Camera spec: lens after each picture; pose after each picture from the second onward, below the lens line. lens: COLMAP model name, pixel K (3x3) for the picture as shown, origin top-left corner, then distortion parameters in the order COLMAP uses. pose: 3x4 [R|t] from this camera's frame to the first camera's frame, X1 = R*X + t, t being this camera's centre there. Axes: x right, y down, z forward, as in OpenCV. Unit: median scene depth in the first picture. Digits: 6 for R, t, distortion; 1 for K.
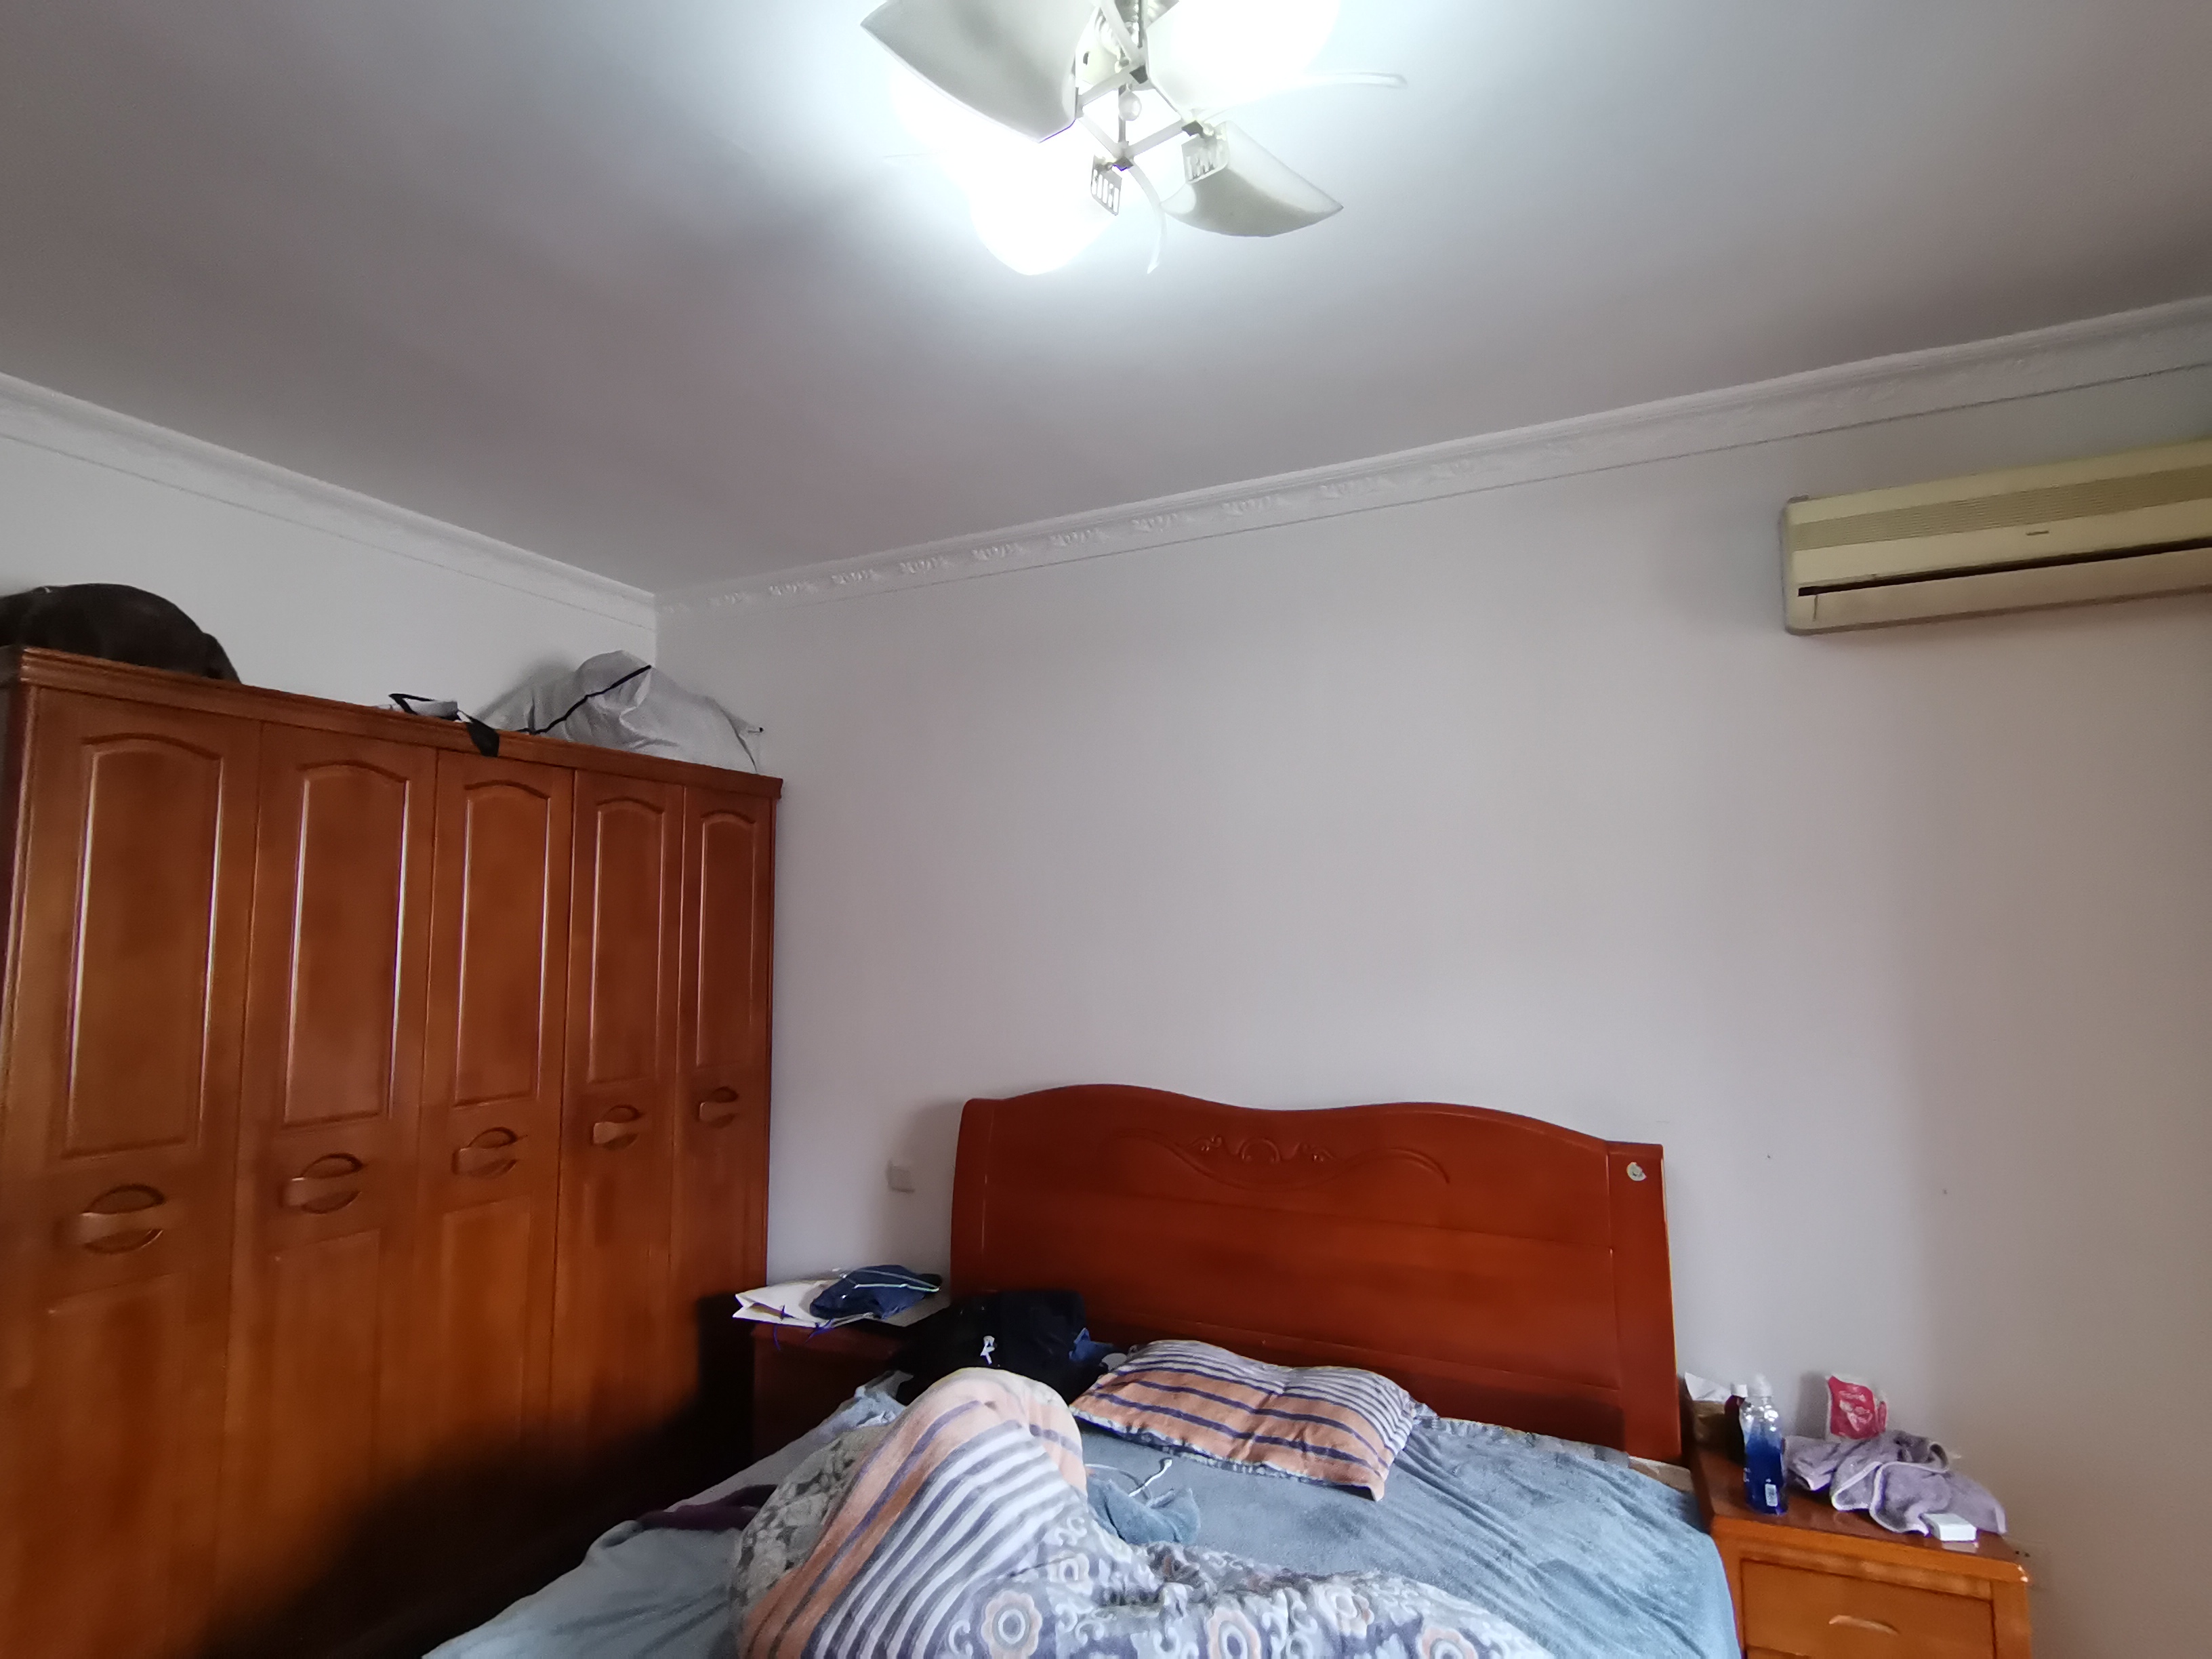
lens RADIAL K [[1093.0, 0, 1112.8], [0, 1093.0, 833.5], [0, 0, 1]] dist [0.020317, -0.016885]
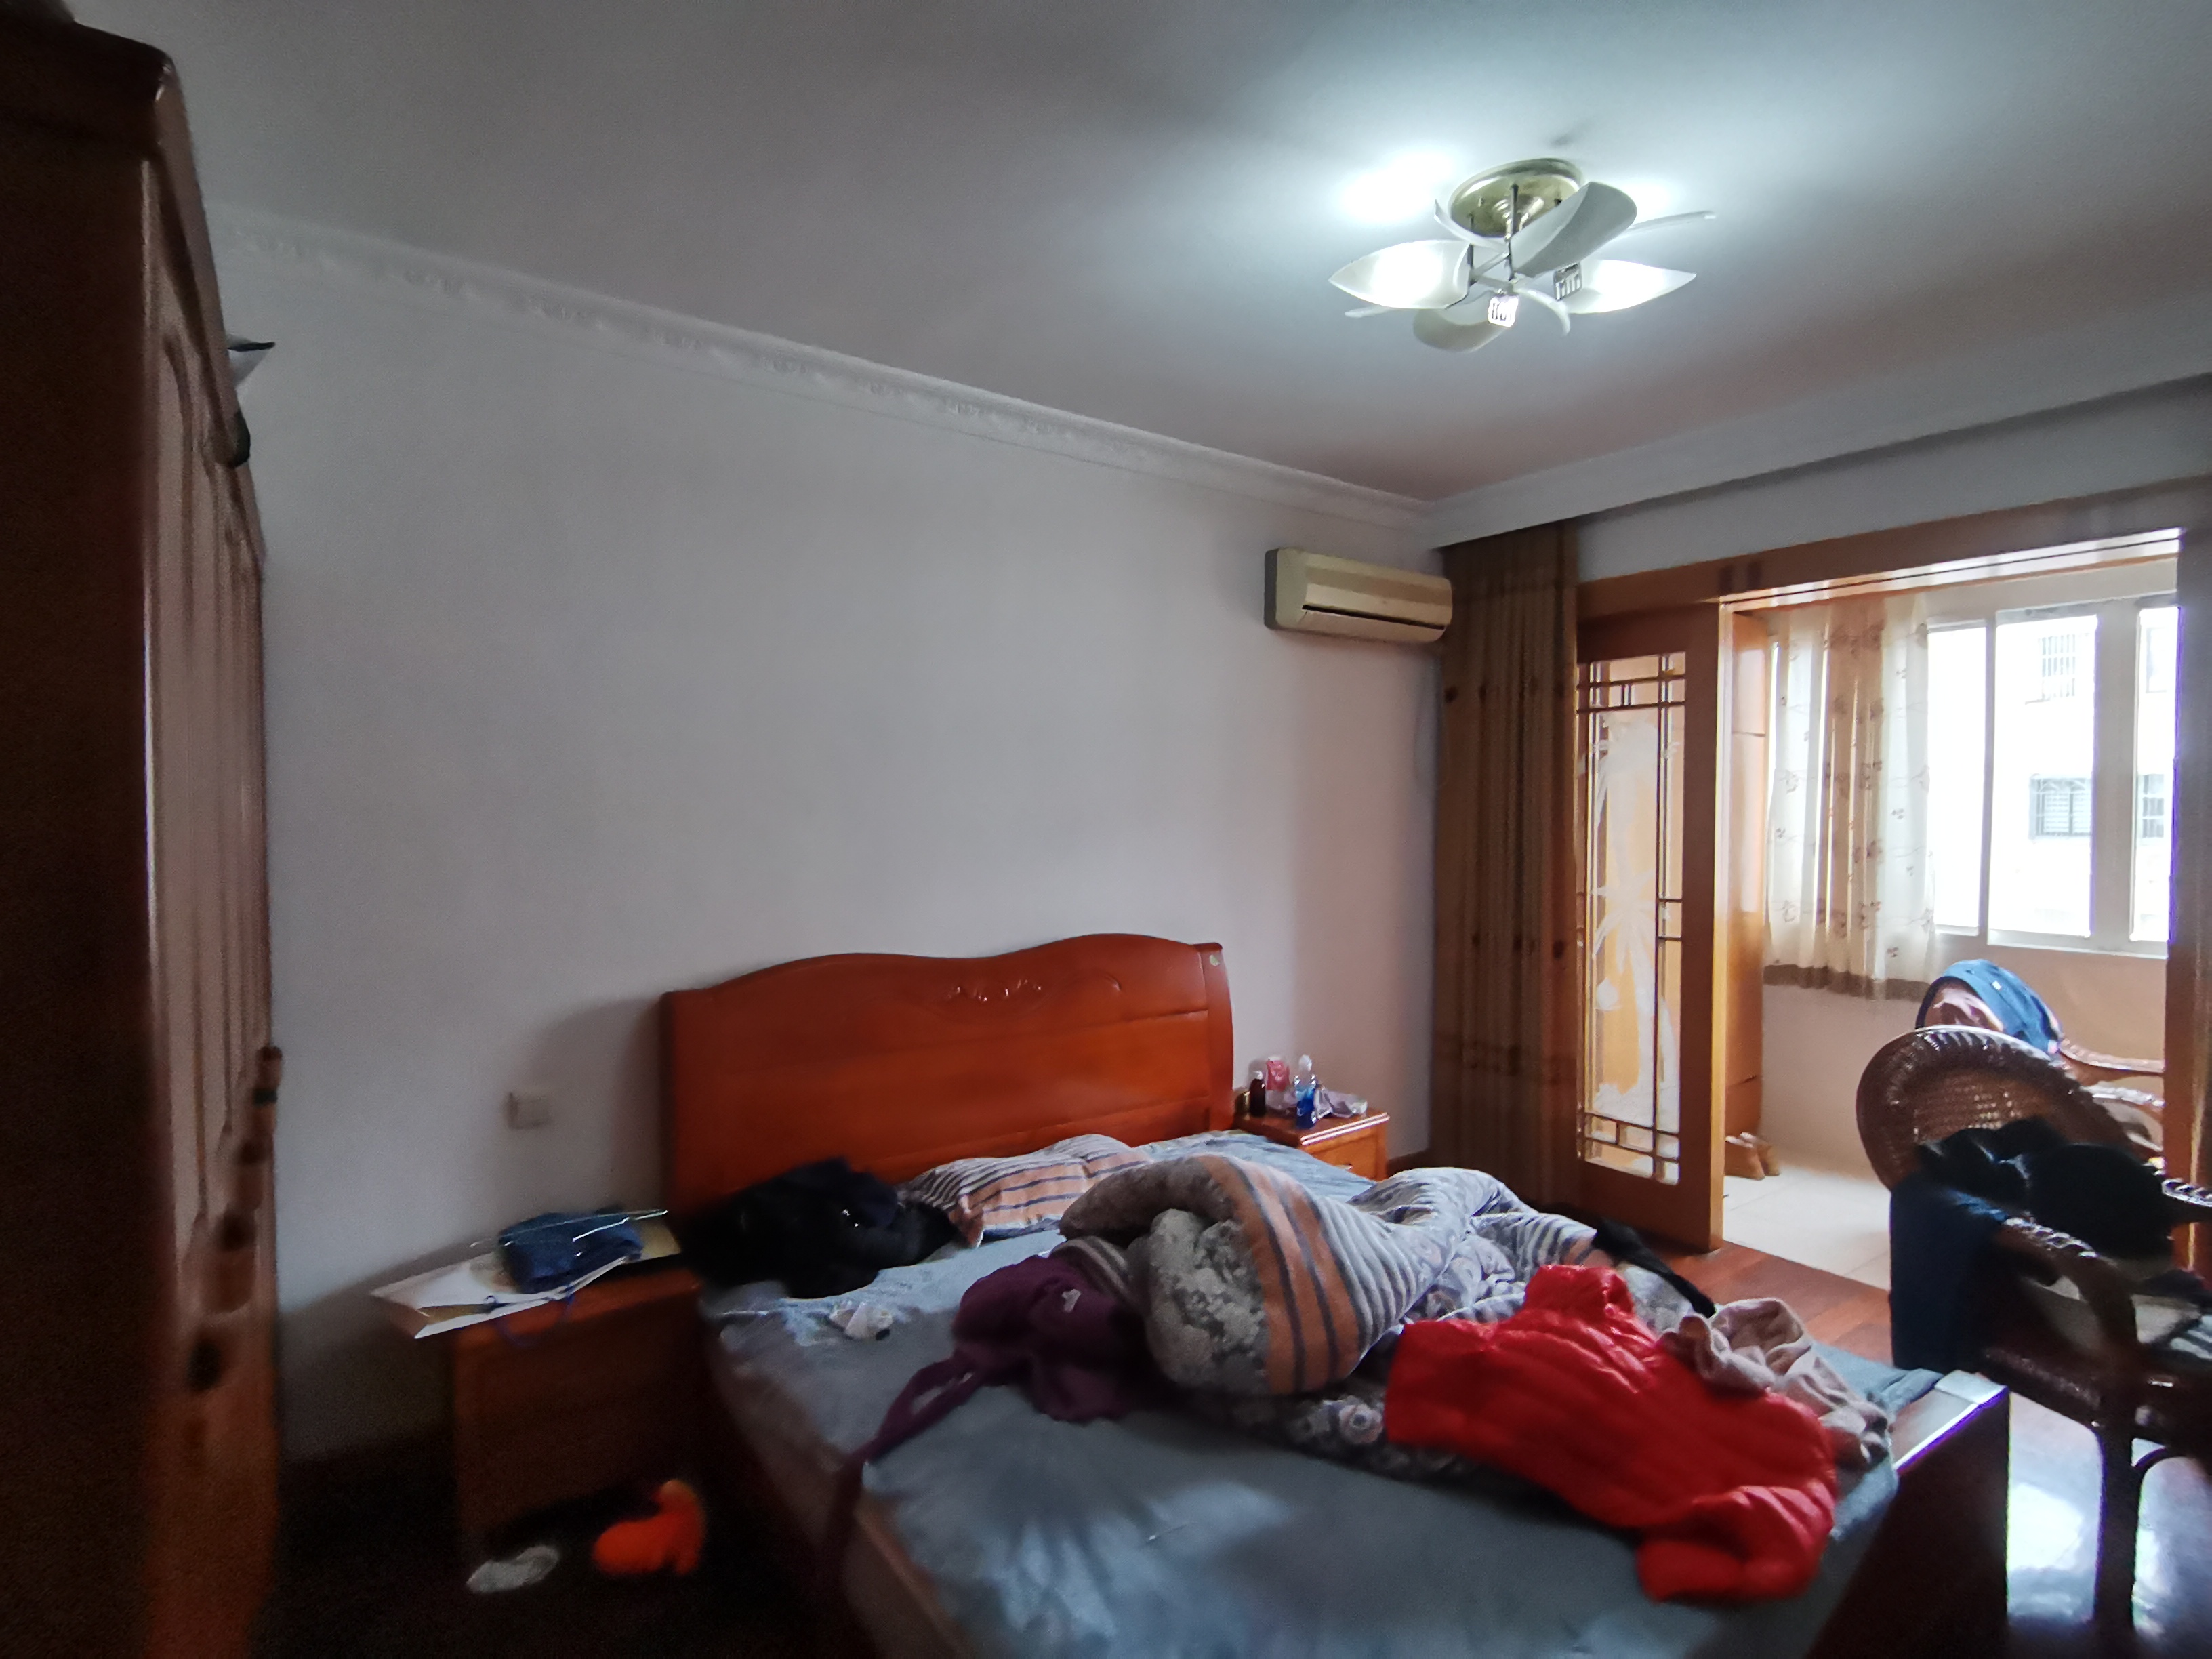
lens RADIAL K [[1093.0, 0, 1112.8], [0, 1093.0, 833.5], [0, 0, 1]] dist [0.020317, -0.016885]
pose [[0.490064, -0.014881, 0.871560, -0.797689], [-0.089351, 0.993730, 0.067208, 0.030207], [-0.867095, -0.110811, 0.485661, 0.324471]]
